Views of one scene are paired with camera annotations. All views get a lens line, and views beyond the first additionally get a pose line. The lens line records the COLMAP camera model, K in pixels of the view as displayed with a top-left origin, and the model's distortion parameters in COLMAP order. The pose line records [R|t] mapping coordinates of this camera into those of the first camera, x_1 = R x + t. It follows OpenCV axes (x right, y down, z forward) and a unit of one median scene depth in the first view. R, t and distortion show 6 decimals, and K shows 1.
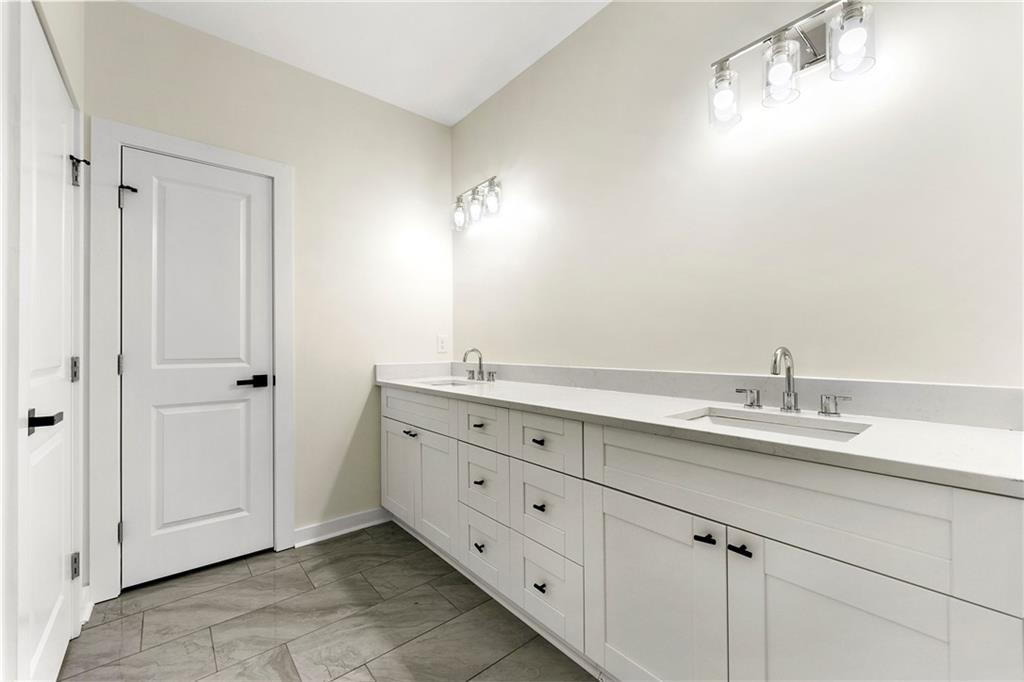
lens RADIAL K [[418.2, 0, 513.7], [0, 418.2, 340.2], [0, 0, 1]] dist [0.010554, 0.000151]
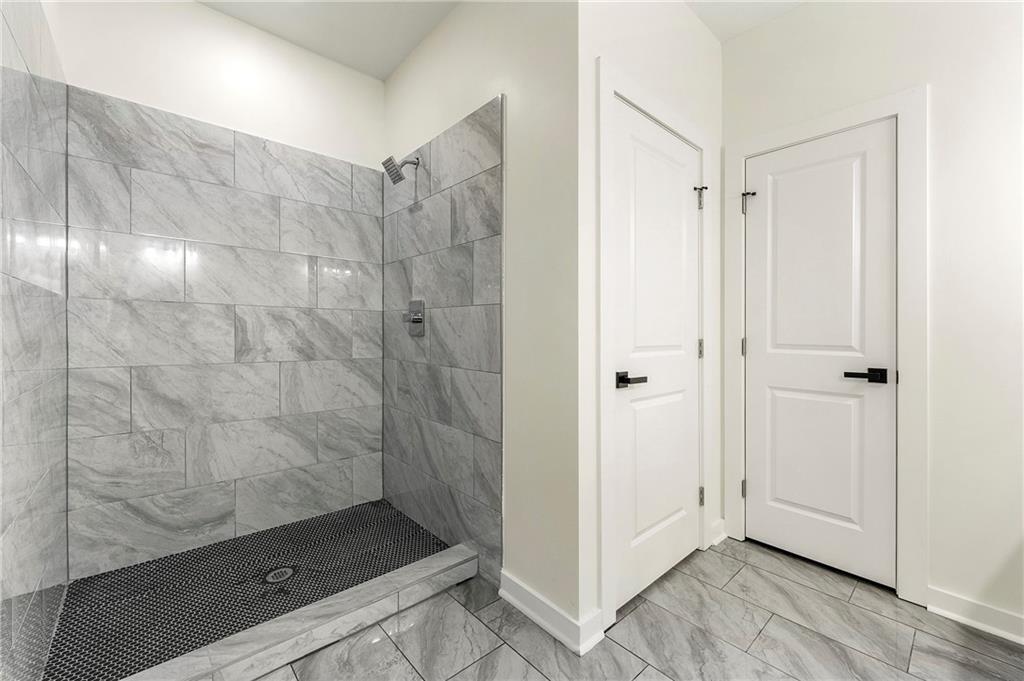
lens RADIAL K [[418.7, 0, 513.9], [0, 418.7, 334.6], [0, 0, 1]] dist [0.000763, 0.000252]
pose [[0.038979, 0.016795, -0.999099, 0.199710], [0.005985, 0.999837, 0.017041, -0.000189], [0.999222, -0.006644, 0.038872, 0.300333]]
